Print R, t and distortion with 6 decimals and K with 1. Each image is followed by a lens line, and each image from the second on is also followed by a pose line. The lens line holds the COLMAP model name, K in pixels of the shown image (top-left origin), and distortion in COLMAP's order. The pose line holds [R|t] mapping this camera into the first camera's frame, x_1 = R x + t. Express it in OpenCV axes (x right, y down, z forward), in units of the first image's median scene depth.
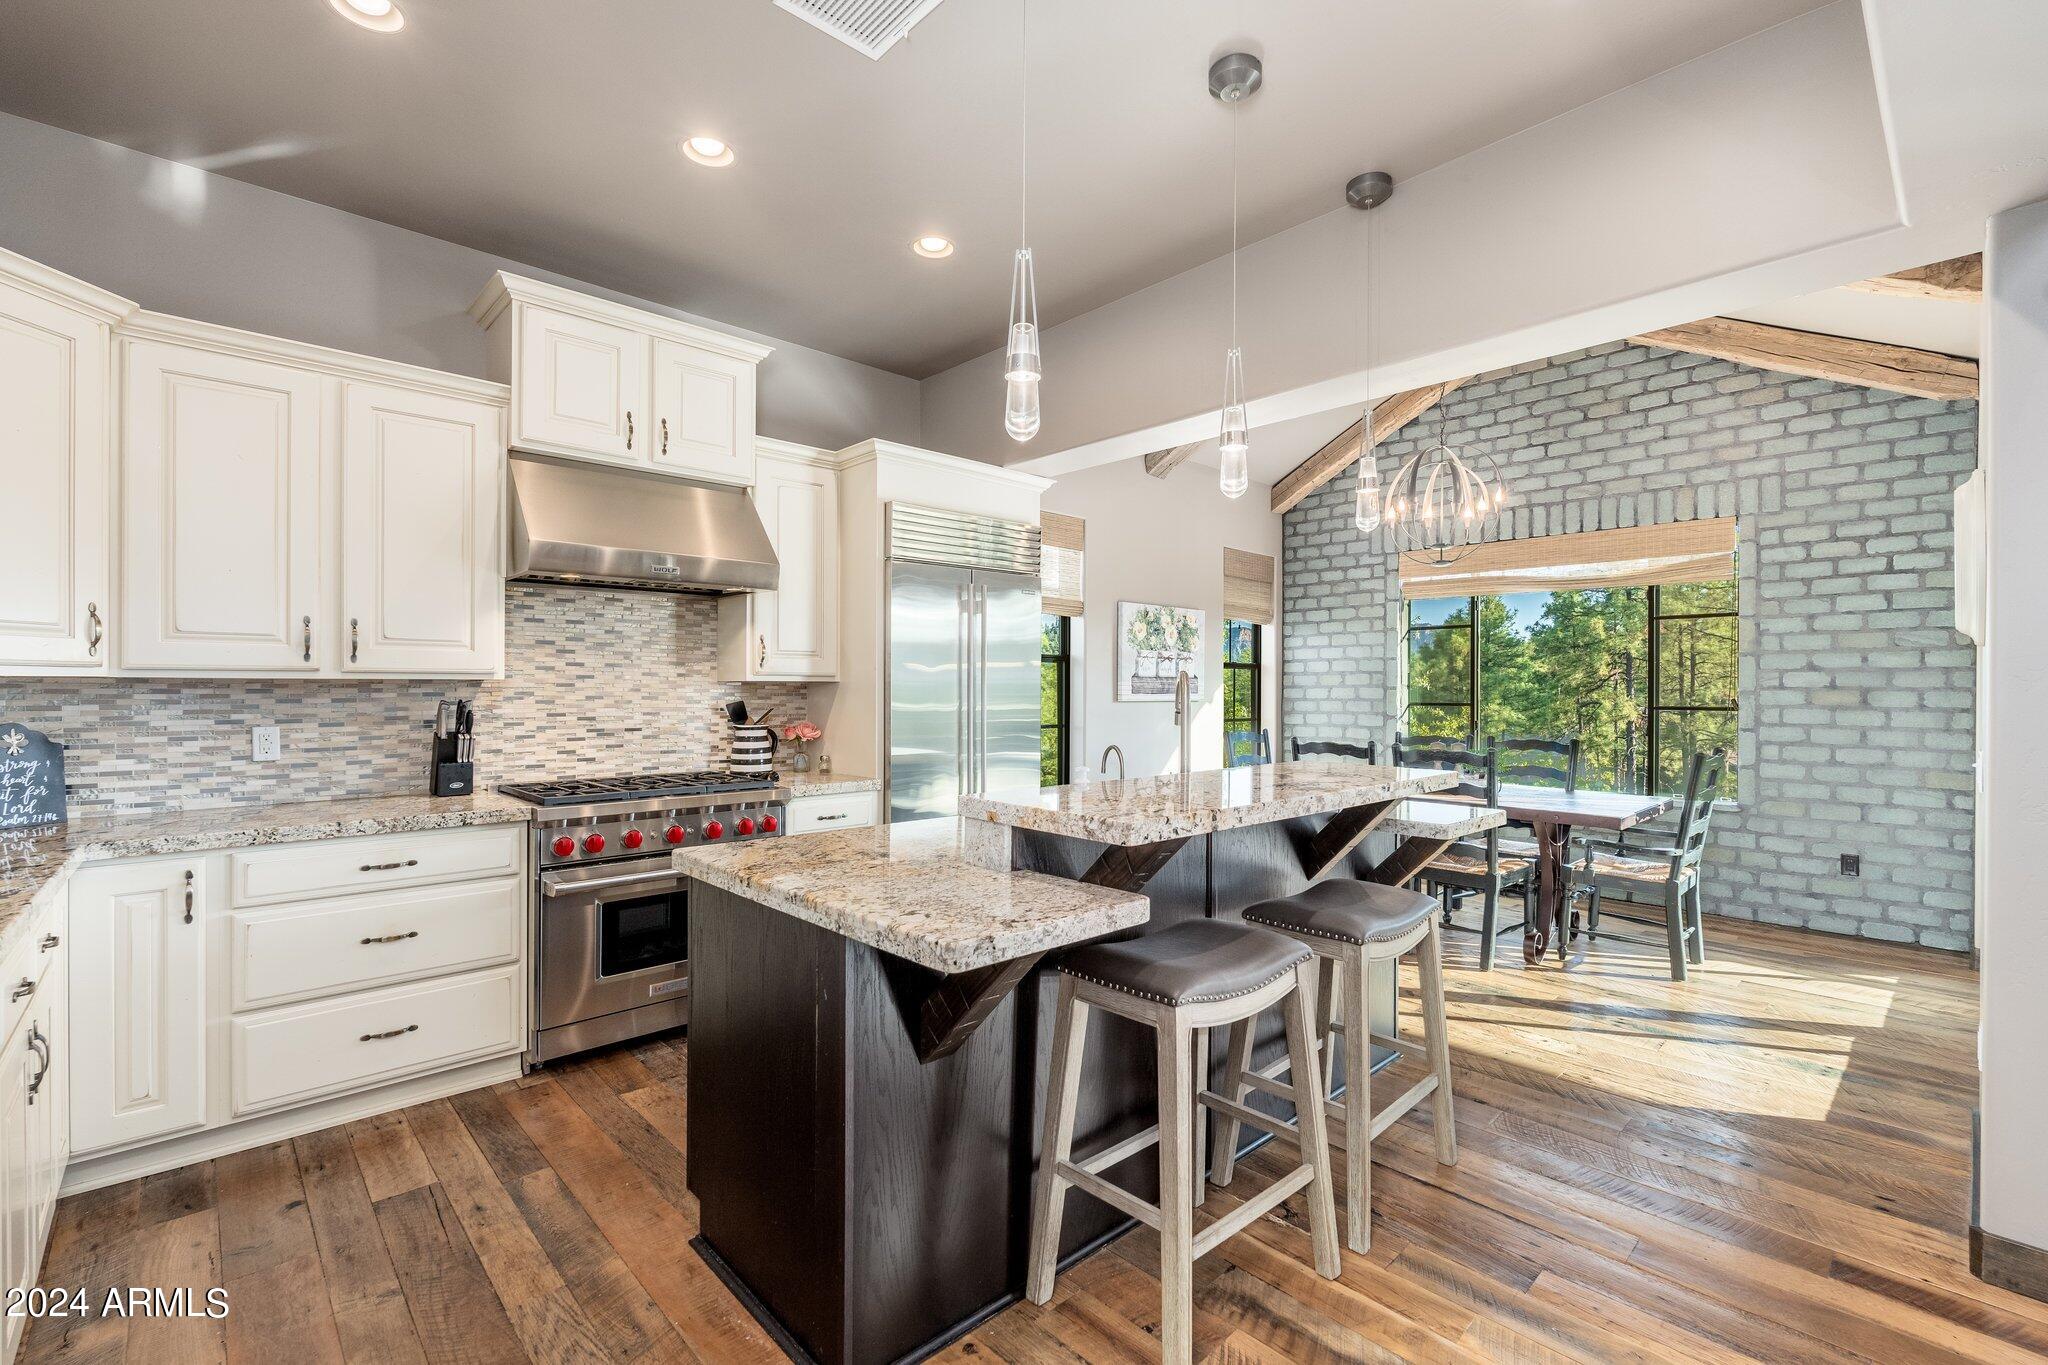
lens RADIAL K [[887.7, 0, 1024.0], [0, 887.7, 685.6], [0, 0, 1]] dist [0.000164, -0.000091]
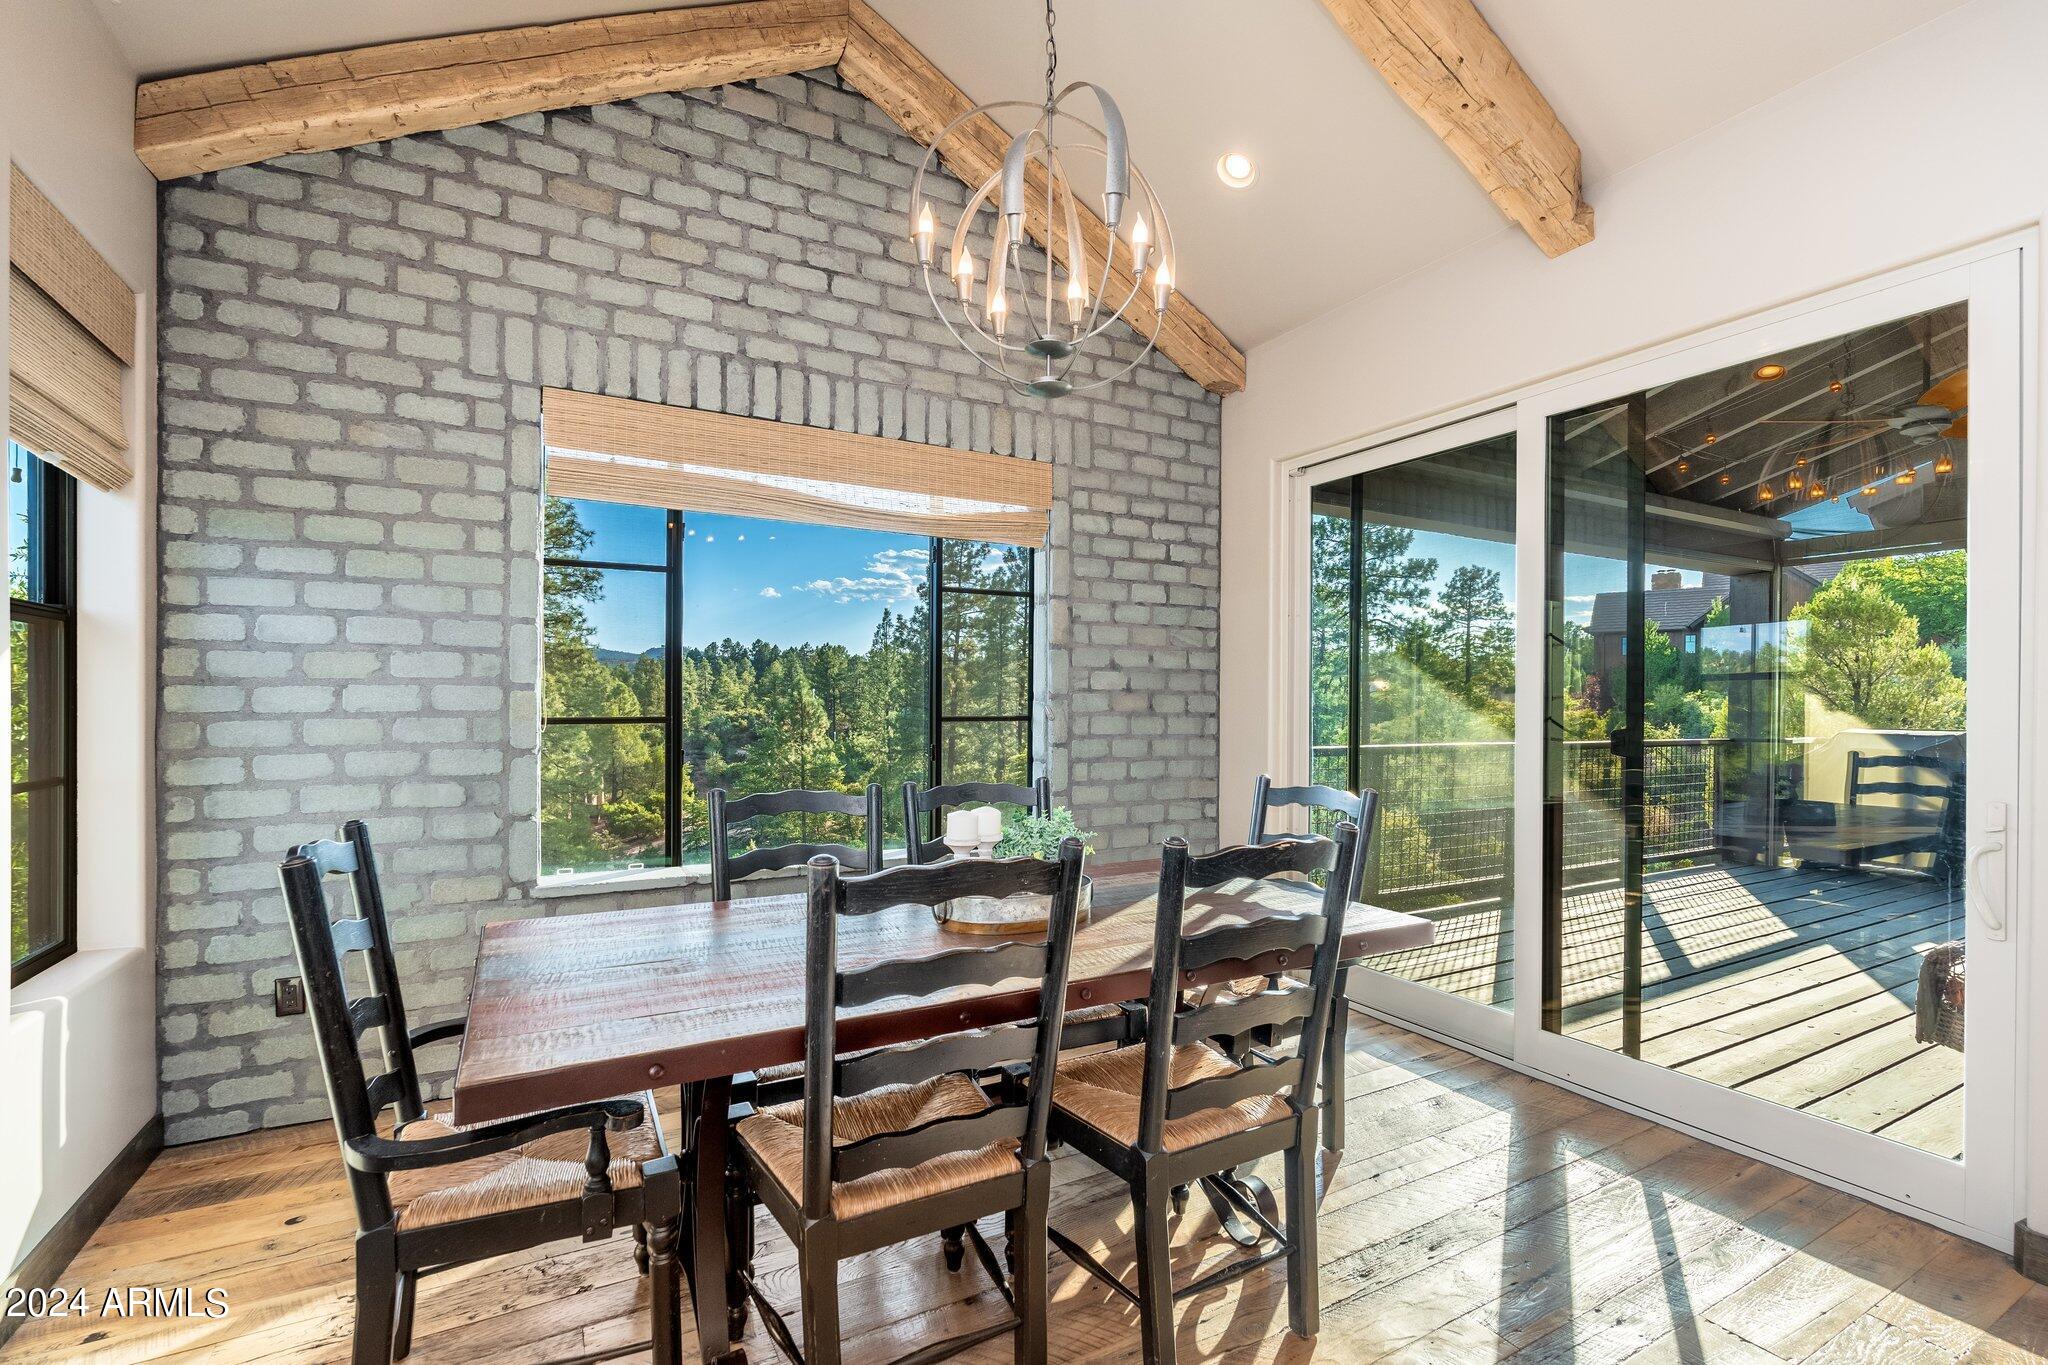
lens RADIAL K [[904.0, 0, 1025.2], [0, 904.0, 704.4], [0, 0, 1]] dist [-0.000555, 0.000077]
pose [[0.247880, -0.006314, 0.968770, 0.049591], [-0.006012, 0.999949, 0.008055, 0.008883], [-0.968772, -0.007821, 0.247829, 0.865040]]
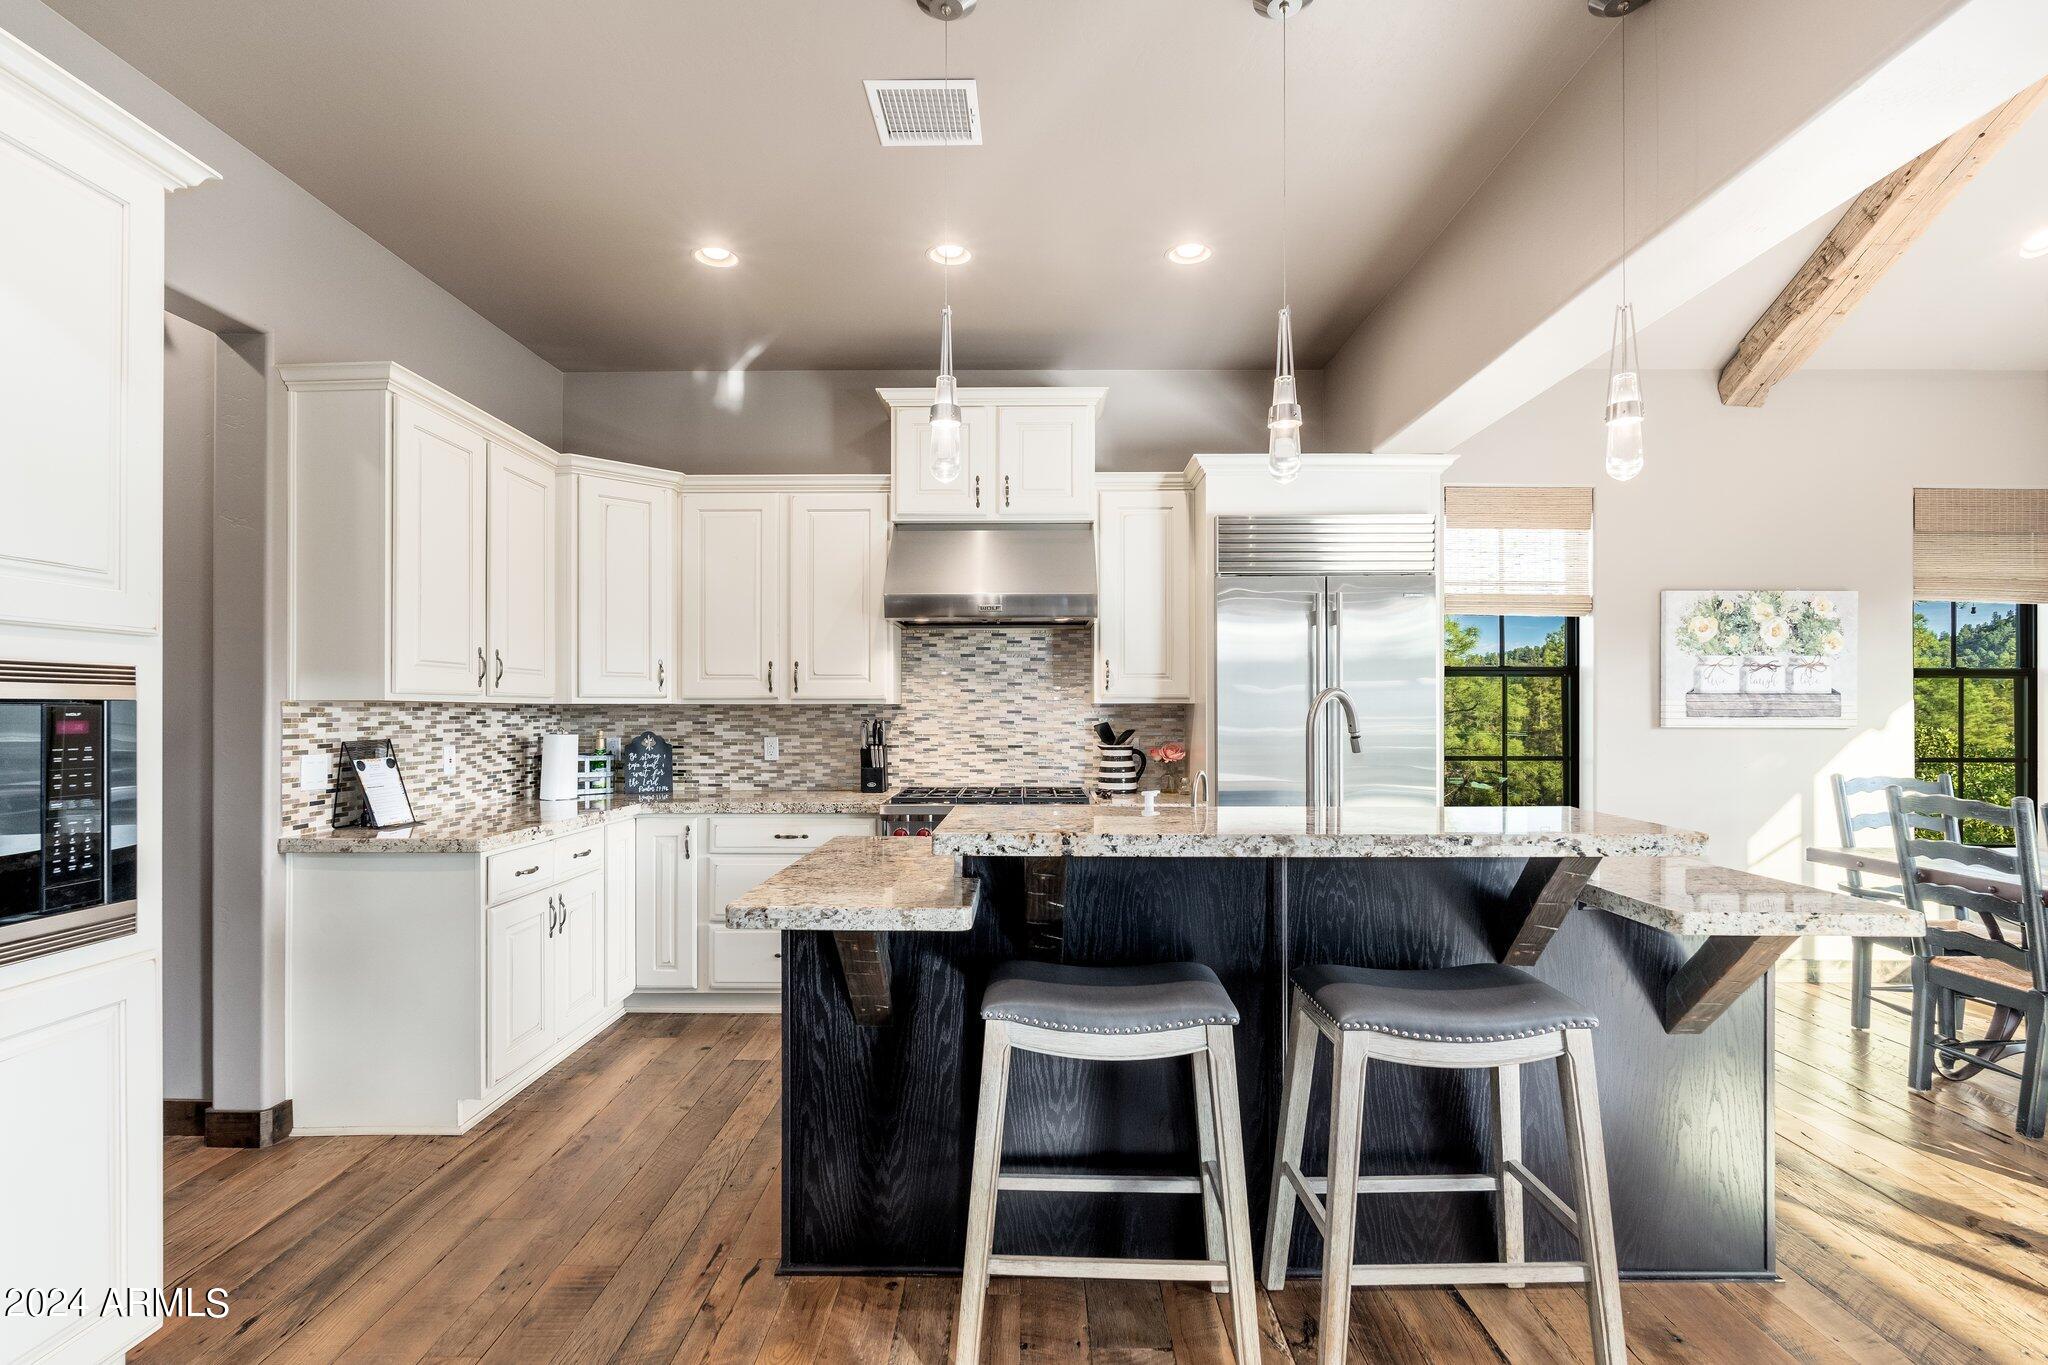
lens RADIAL K [[972.0, 0, 1029.5], [0, 972.0, 705.7], [0, 0, 1]] dist [0.000393, 0.000134]
pose [[0.726424, -0.006230, -0.687218, 0.331273], [0.003859, 0.999980, -0.004986, 0.002337], [0.687236, 0.000970, 0.726434, 0.074707]]
